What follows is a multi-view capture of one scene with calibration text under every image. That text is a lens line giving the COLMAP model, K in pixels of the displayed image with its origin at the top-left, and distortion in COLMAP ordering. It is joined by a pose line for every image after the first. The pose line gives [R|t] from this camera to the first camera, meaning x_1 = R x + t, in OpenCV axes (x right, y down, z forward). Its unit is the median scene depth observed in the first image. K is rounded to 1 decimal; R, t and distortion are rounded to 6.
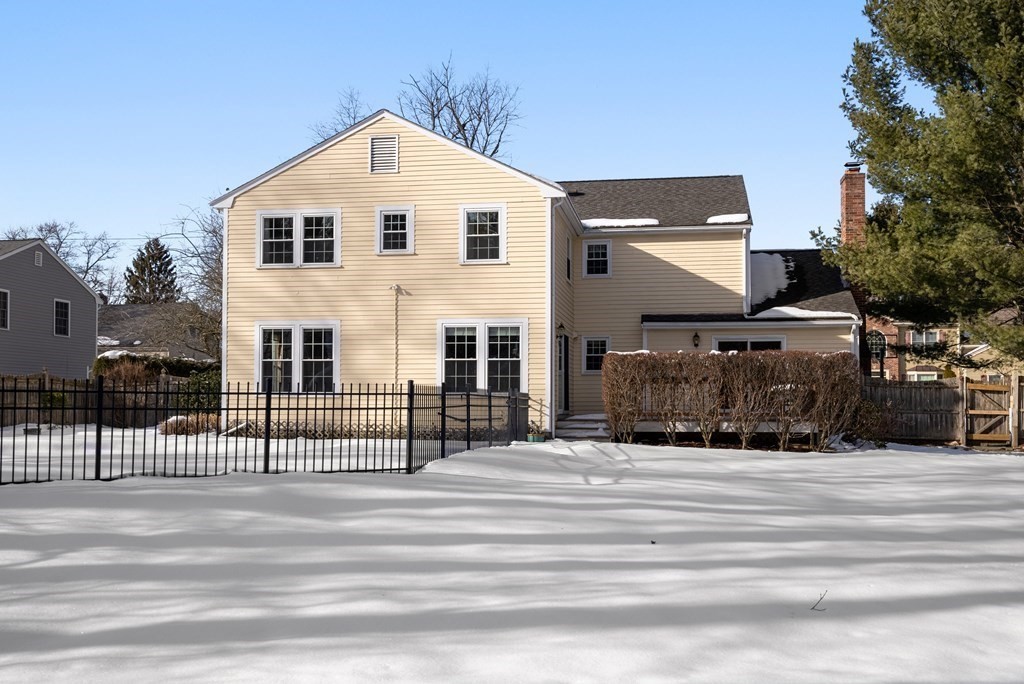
lens RADIAL K [[1044.5, 0, 512.0], [0, 1044.5, 342.0], [0, 0, 1]] dist [0.008834, -0.024828]
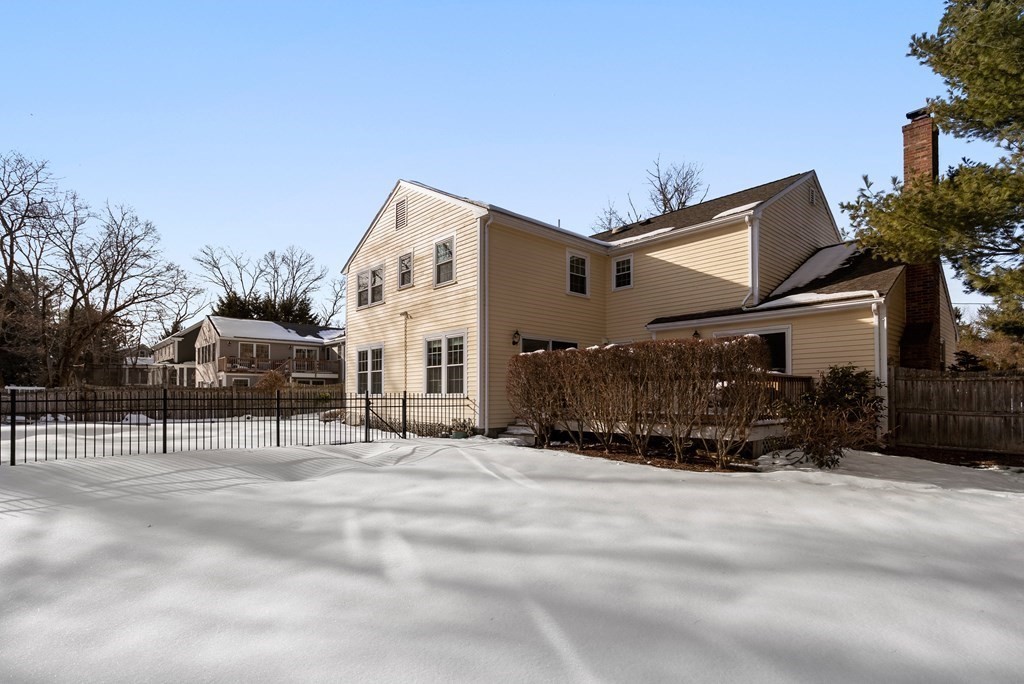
lens RADIAL K [[507.8, 0, 537.4], [0, 507.8, 378.8], [0, 0, 1]] dist [0.000970, 0.000115]
pose [[0.785501, -0.025456, -0.618336, 0.404251], [0.042628, 0.999006, 0.013025, 0.027571], [0.617390, -0.036590, 0.785806, 0.593676]]
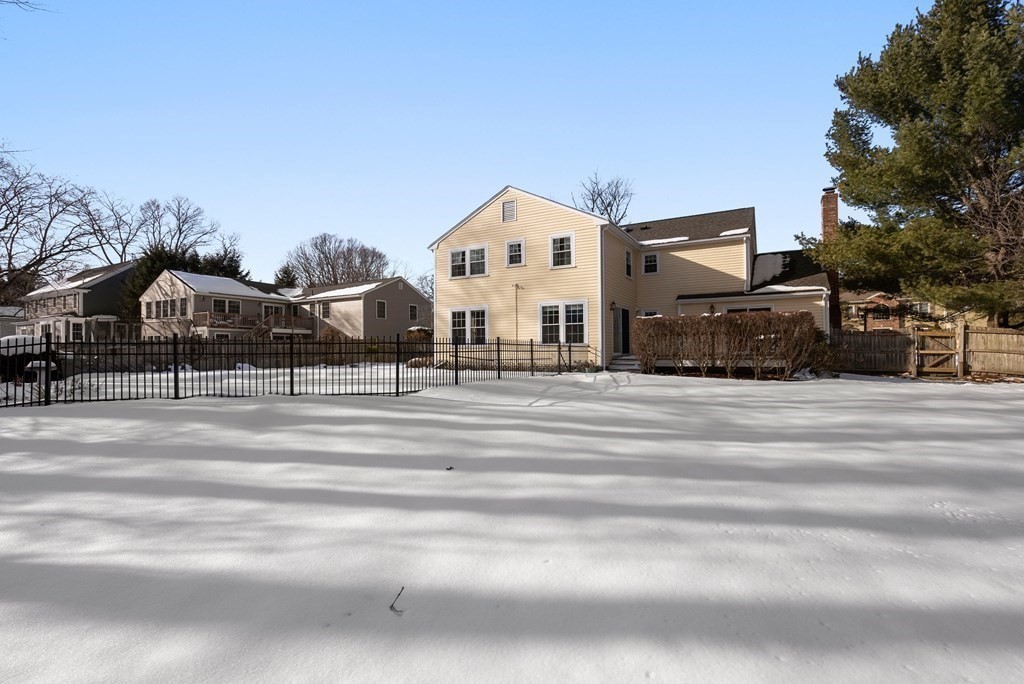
lens RADIAL K [[472.3, 0, 519.4], [0, 472.3, 337.5], [0, 0, 1]] dist [-0.000590, 0.000084]
pose [[0.938221, -0.020906, -0.345406, 0.167932], [0.030528, 0.999282, 0.022440, 0.018616], [0.344688, -0.031598, 0.938185, 0.243461]]
